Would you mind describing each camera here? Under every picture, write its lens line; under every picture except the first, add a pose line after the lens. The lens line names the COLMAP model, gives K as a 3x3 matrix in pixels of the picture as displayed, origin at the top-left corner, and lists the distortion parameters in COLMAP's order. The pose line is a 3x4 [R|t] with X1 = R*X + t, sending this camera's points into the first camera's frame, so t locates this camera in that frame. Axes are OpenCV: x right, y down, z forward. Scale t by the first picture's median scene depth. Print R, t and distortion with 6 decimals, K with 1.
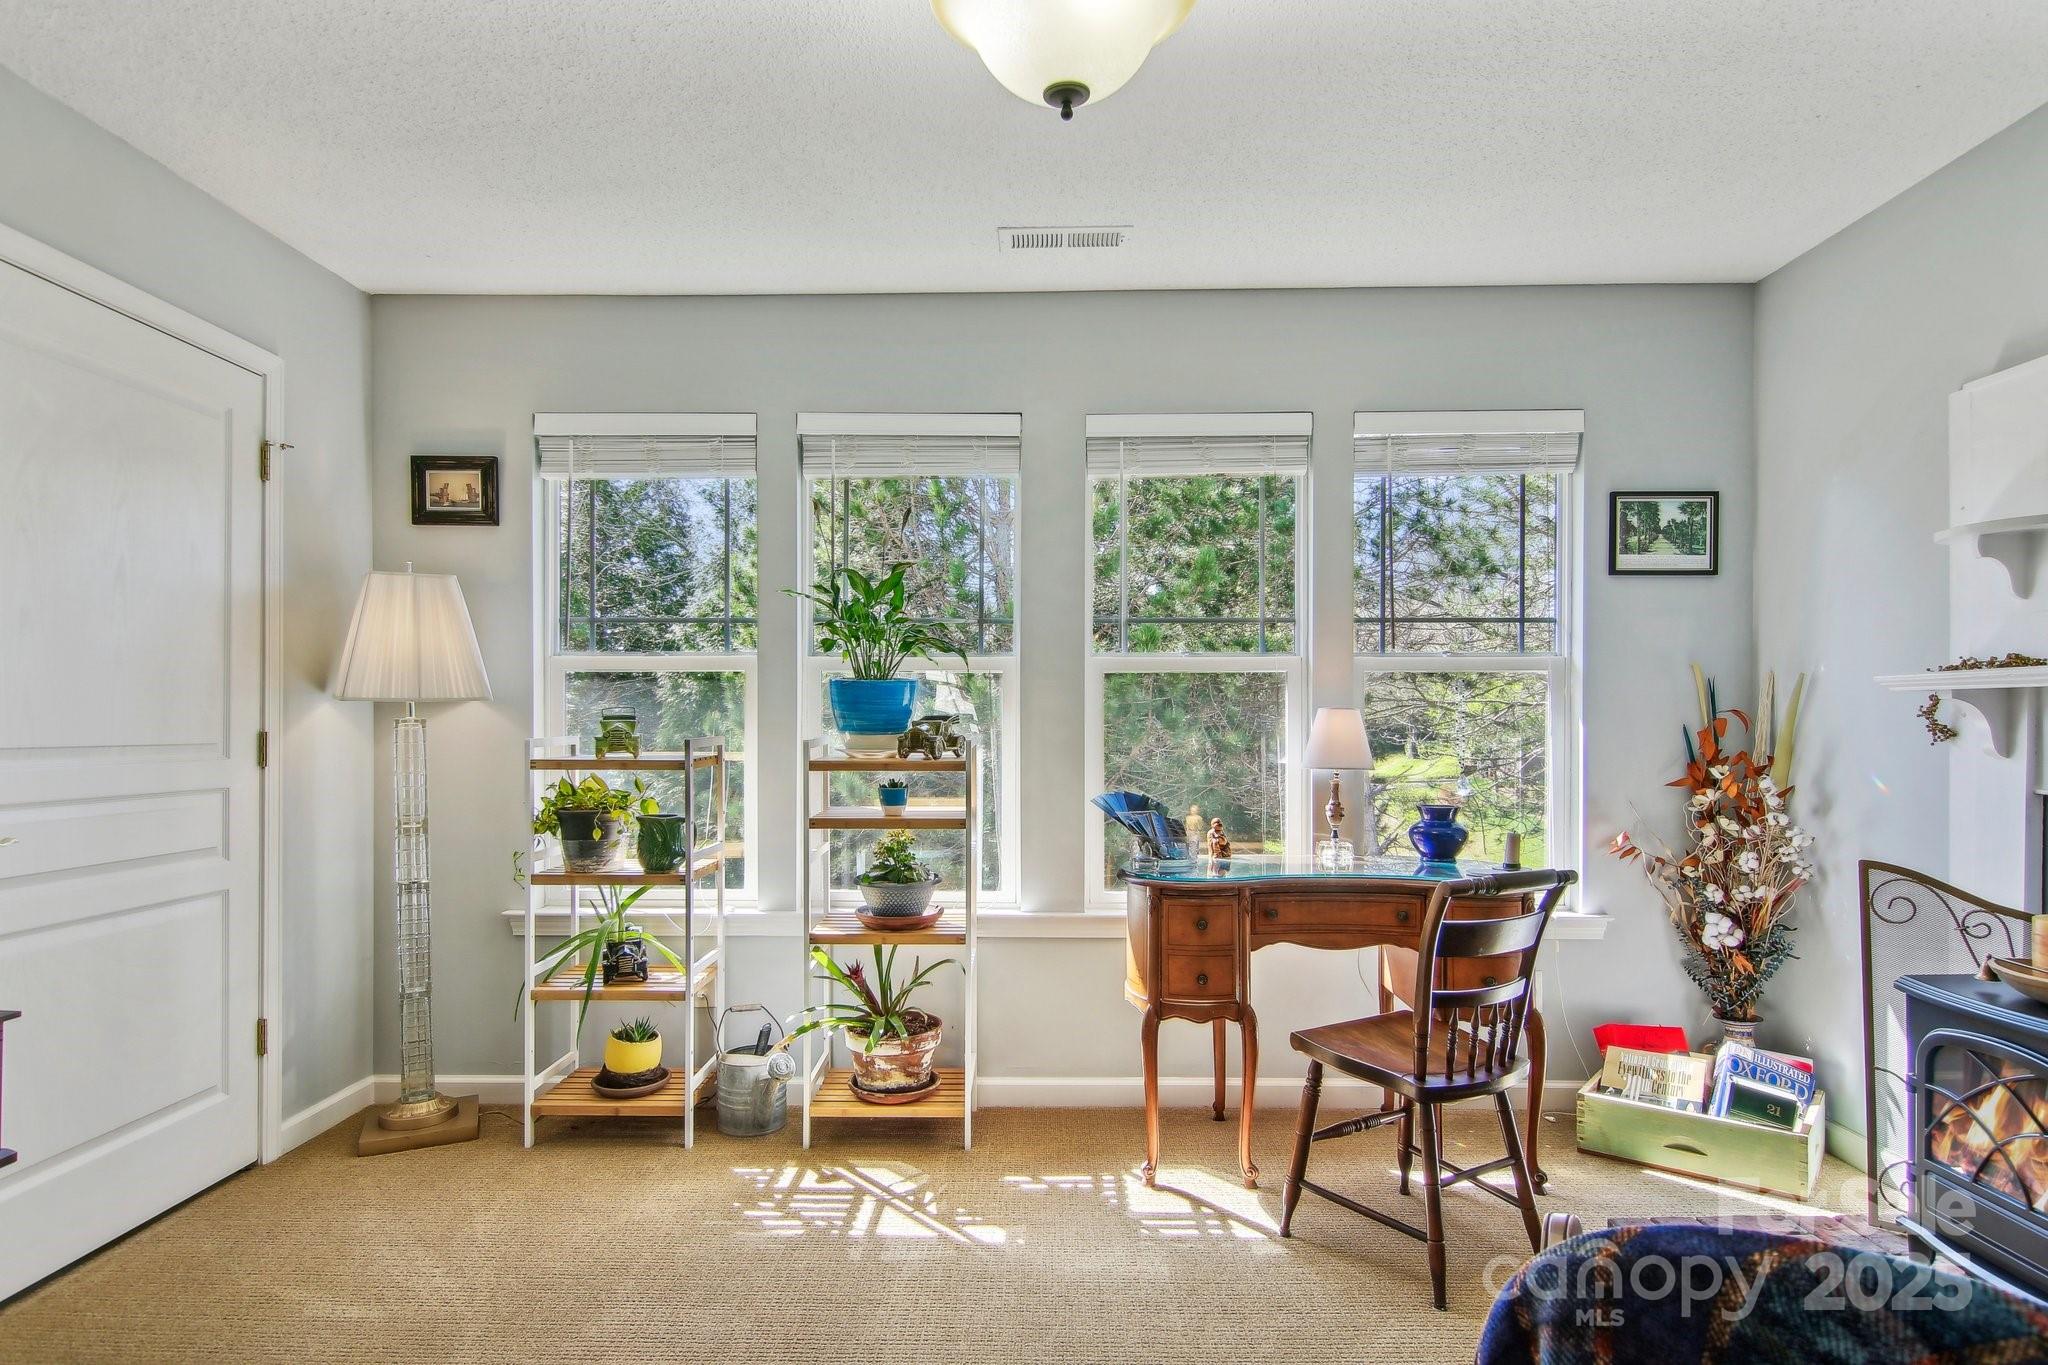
lens RADIAL K [[1166.8, 0, 1029.2], [0, 1166.8, 717.5], [0, 0, 1]] dist [0.003366, -0.021122]
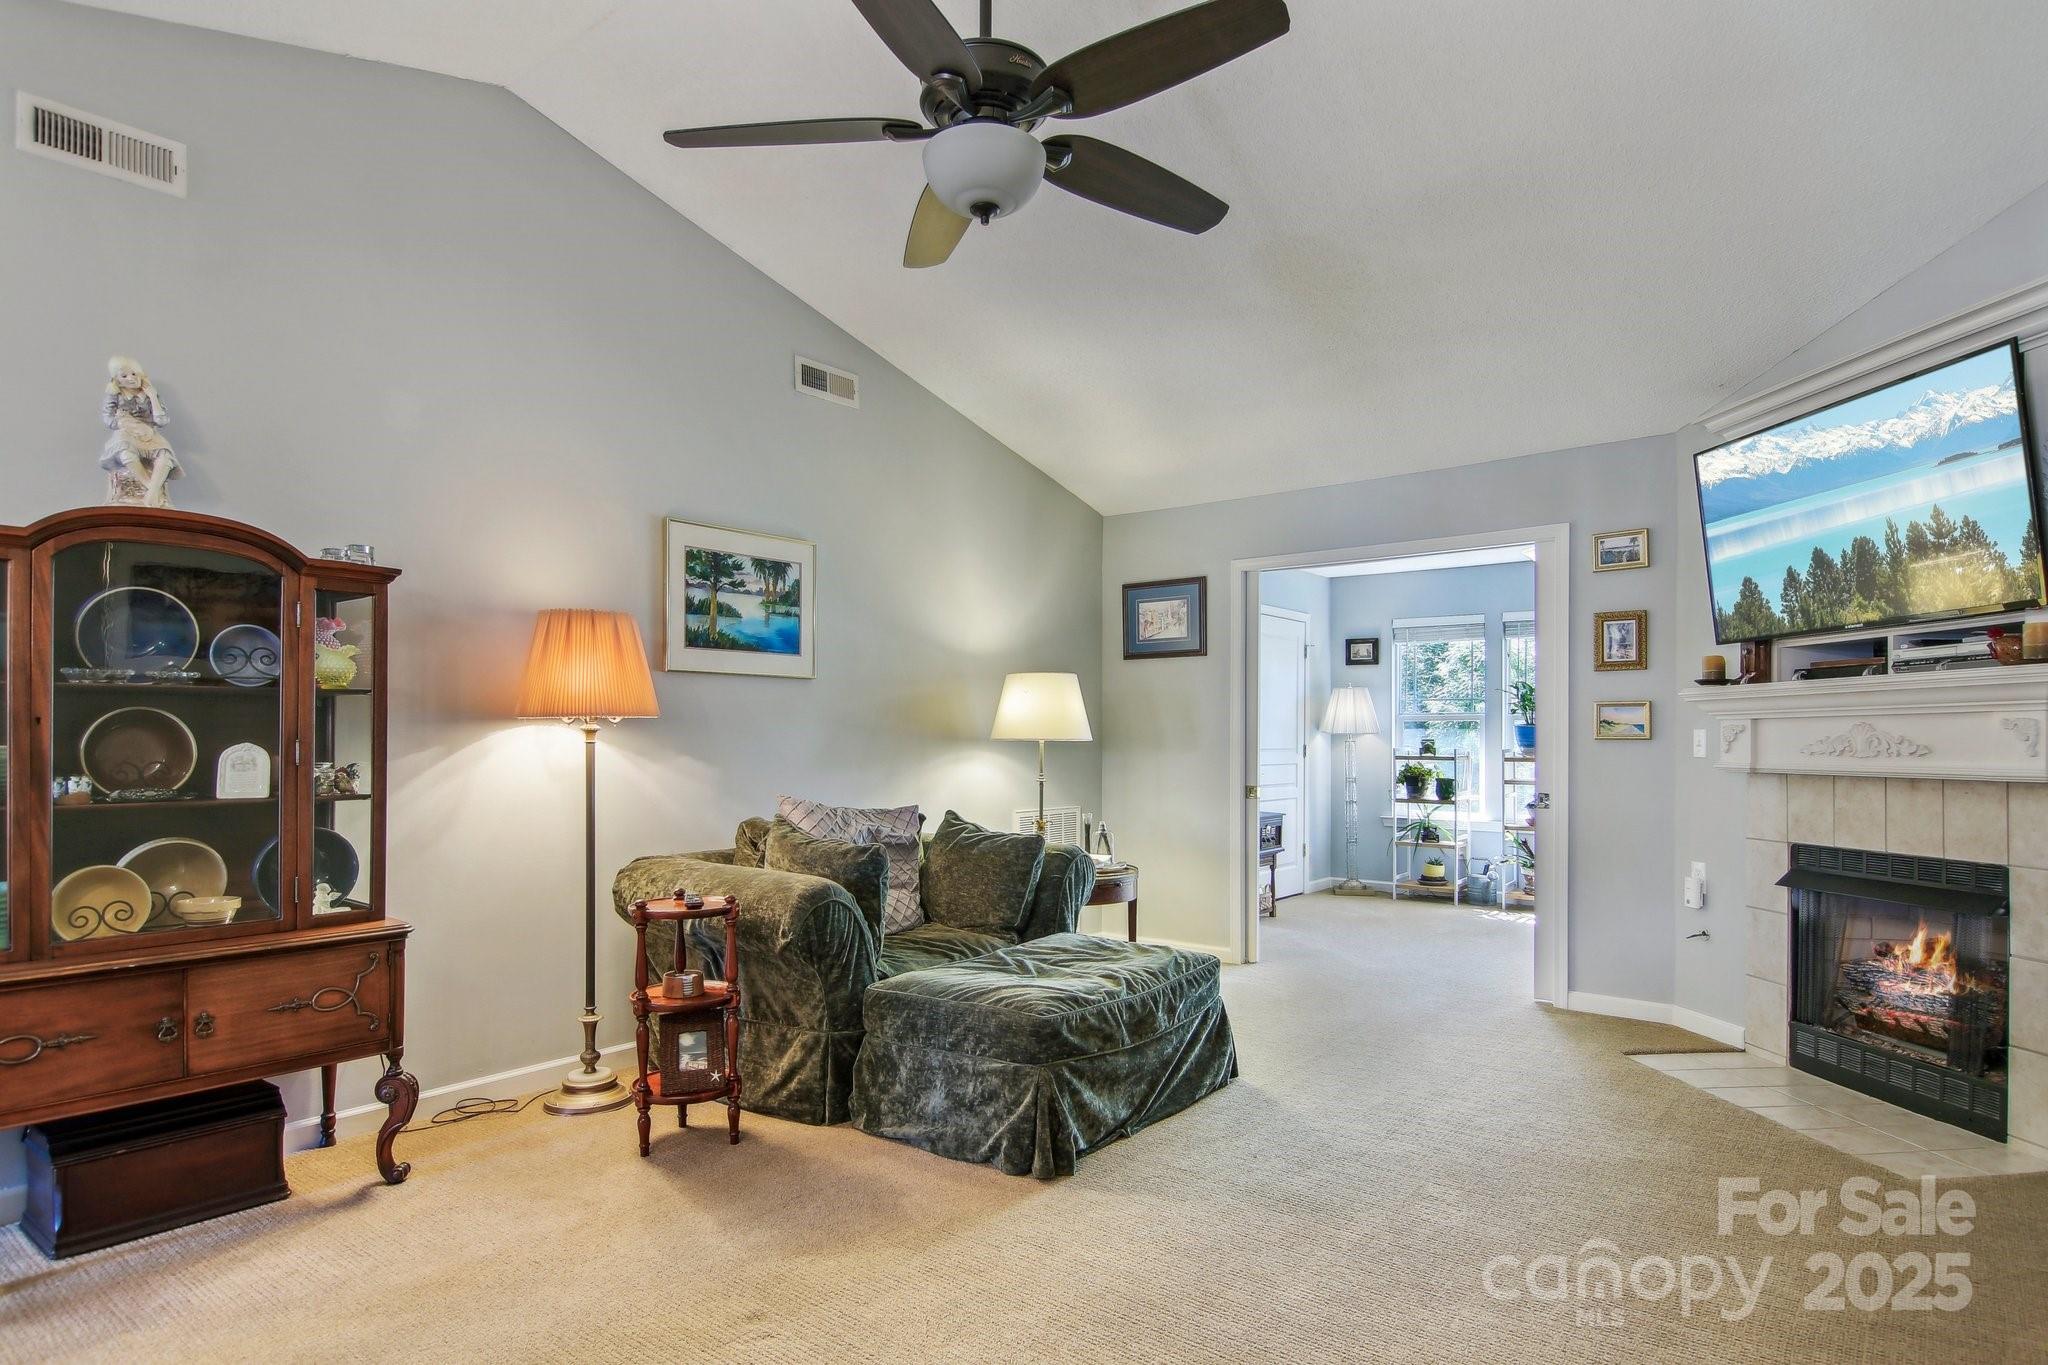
lens RADIAL K [[1126.2, 0, 1020.8], [0, 1126.2, 721.5], [0, 0, 1]] dist [0.017095, -0.018934]
pose [[0.793140, -0.005503, -0.609015, 0.465495], [-0.003952, 0.999892, -0.014182, -0.002622], [0.609027, 0.013655, 0.793032, -1.566186]]
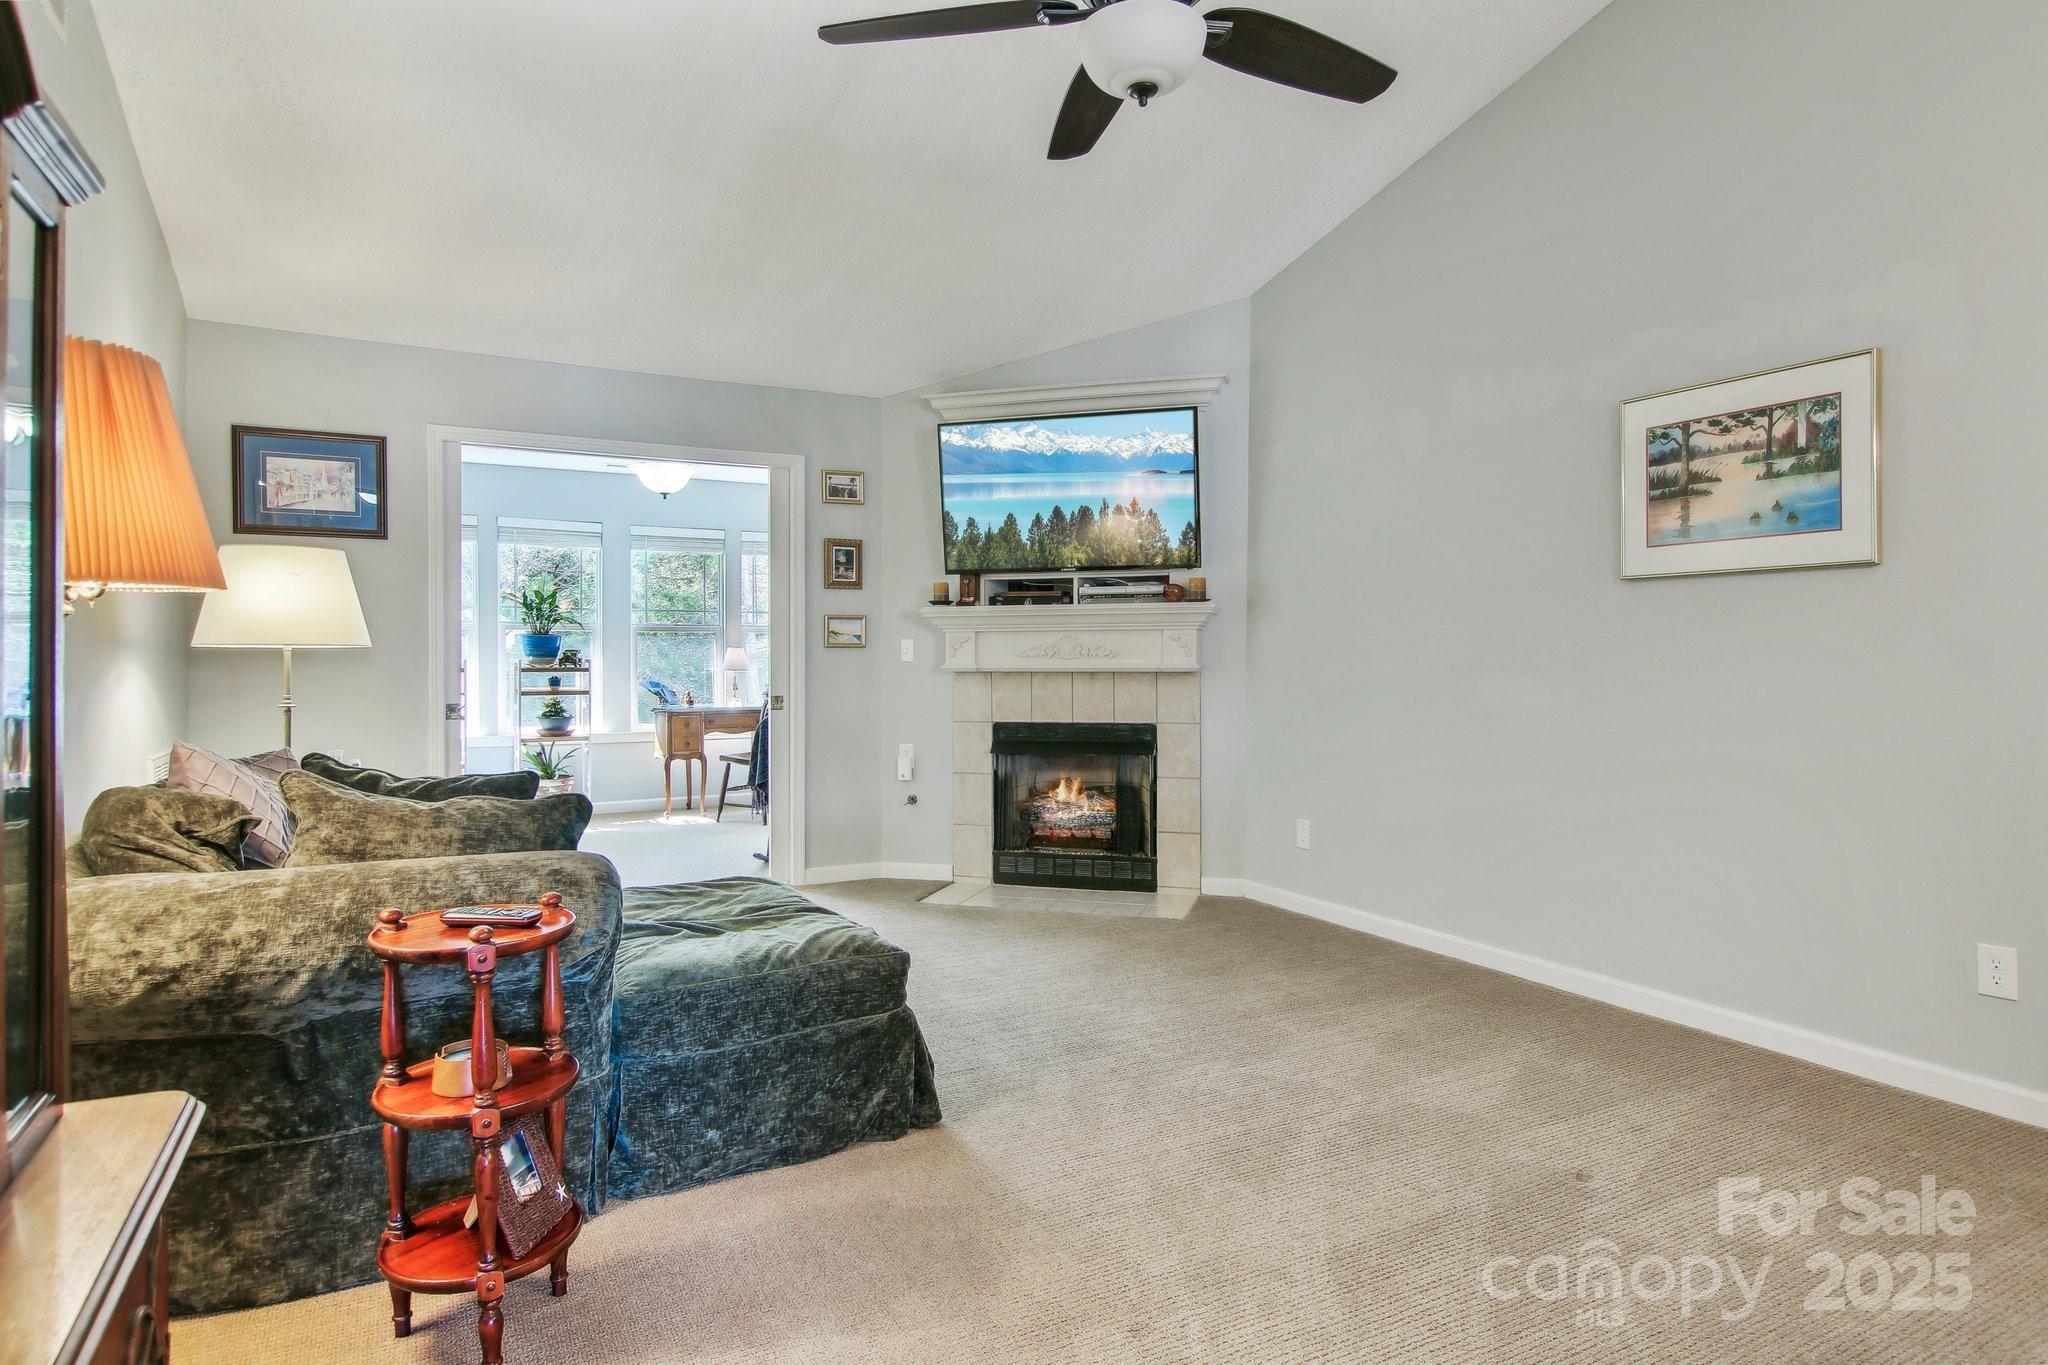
lens RADIAL K [[1138.9, 0, 1032.0], [0, 1138.9, 654.7], [0, 0, 1]] dist [0.012846, -0.017814]
pose [[0.867715, 0.001950, 0.497058, -0.439268], [-0.001462, 0.999998, -0.001371, 0.010112], [-0.497059, 0.000463, 0.867717, -1.591040]]
